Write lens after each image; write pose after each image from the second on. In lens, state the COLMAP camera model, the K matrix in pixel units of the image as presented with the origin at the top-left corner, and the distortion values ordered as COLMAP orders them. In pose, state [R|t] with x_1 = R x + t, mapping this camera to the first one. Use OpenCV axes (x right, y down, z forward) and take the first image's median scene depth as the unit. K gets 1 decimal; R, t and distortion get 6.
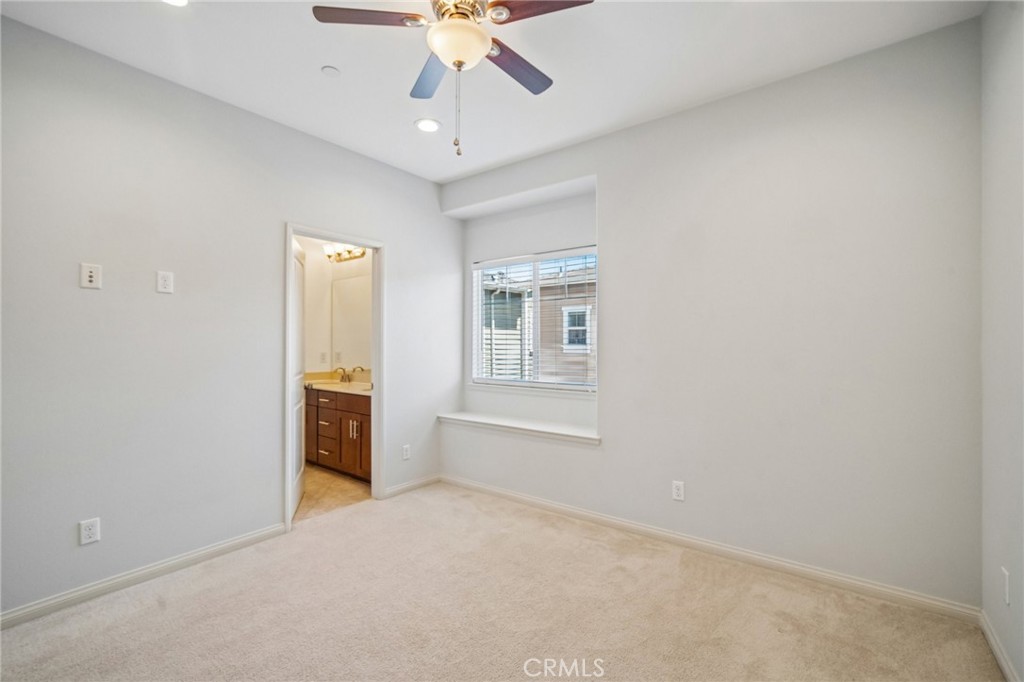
lens RADIAL K [[447.1, 0, 508.6], [0, 447.1, 339.6], [0, 0, 1]] dist [-0.000565, 0.000228]
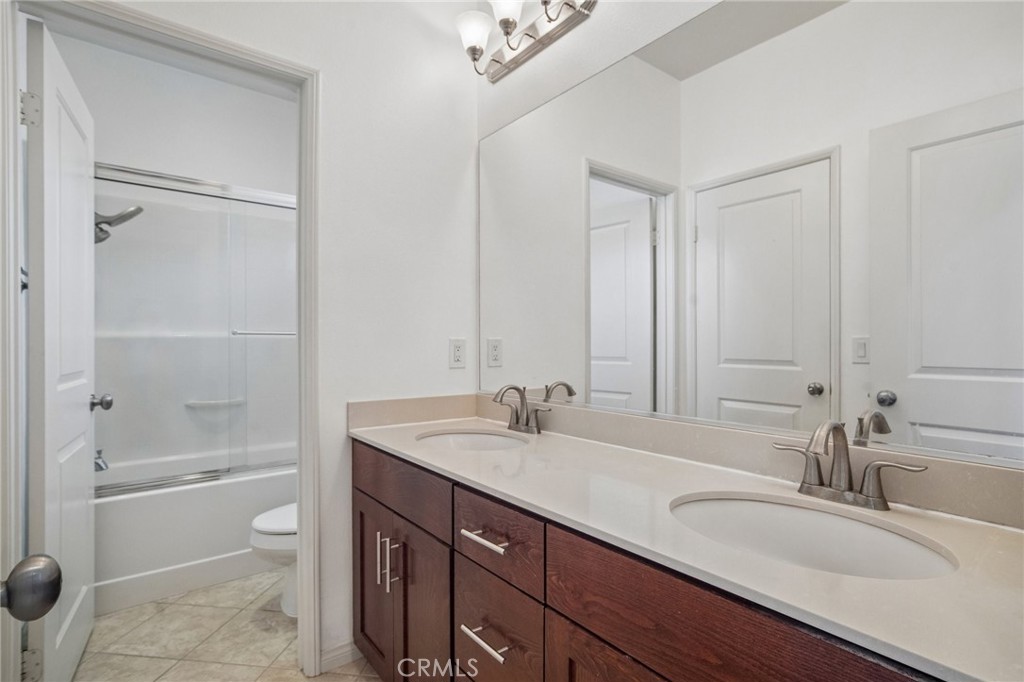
lens RADIAL K [[495.1, 0, 508.6], [0, 495.1, 344.6], [0, 0, 1]] dist [0.001371, 0.000360]
pose [[0.969499, -0.006272, -0.245014, -0.285313], [0.004874, 0.999968, -0.006311, 0.035381], [0.245046, 0.004924, 0.969499, 0.644036]]
